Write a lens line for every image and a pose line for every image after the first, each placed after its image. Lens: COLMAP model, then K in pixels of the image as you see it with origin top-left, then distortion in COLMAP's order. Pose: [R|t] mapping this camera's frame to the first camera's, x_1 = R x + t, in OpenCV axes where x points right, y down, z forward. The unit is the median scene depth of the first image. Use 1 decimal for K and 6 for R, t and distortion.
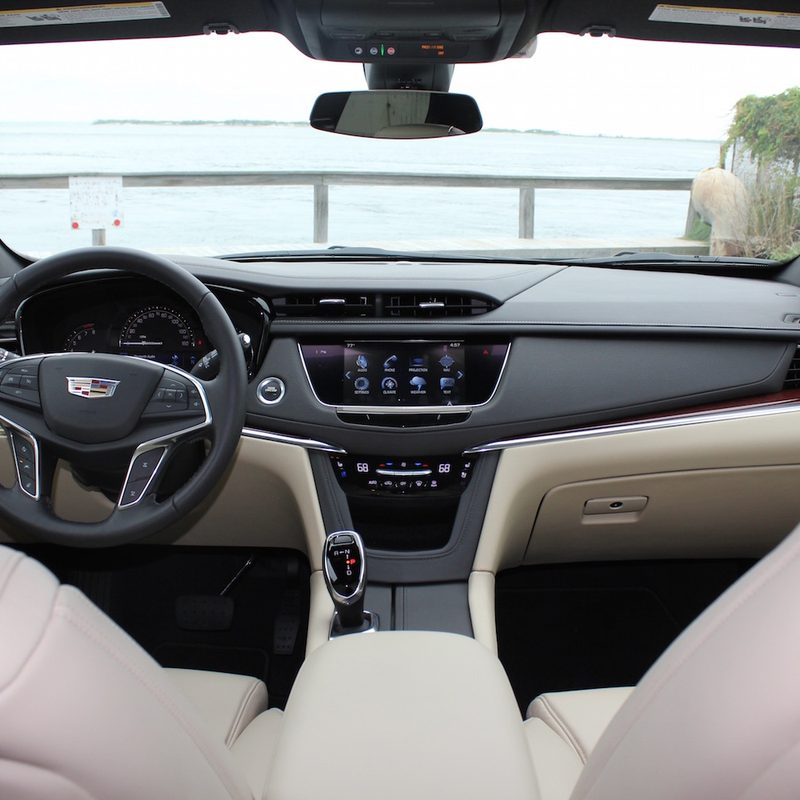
lens RADIAL K [[1073.7, 0, 400.0], [0, 1073.7, 400.0], [0, 0, 1]] dist [-0.176182, 0.035401]
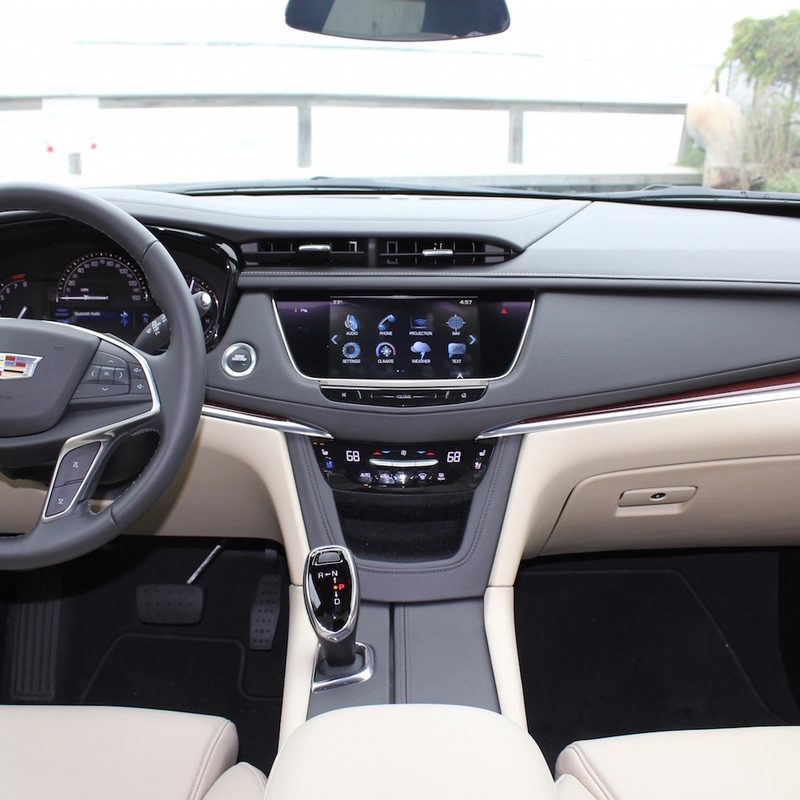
lens RADIAL K [[1031.1, 0, 400.0], [0, 1031.1, 400.0], [0, 0, 1]] dist [-0.164120, 0.073725]
pose [[0.999854, 0.000375, 0.017074, -0.012044], [-0.001736, 0.996813, 0.079758, -0.039677], [-0.016990, -0.079776, 0.996668, 0.218682]]
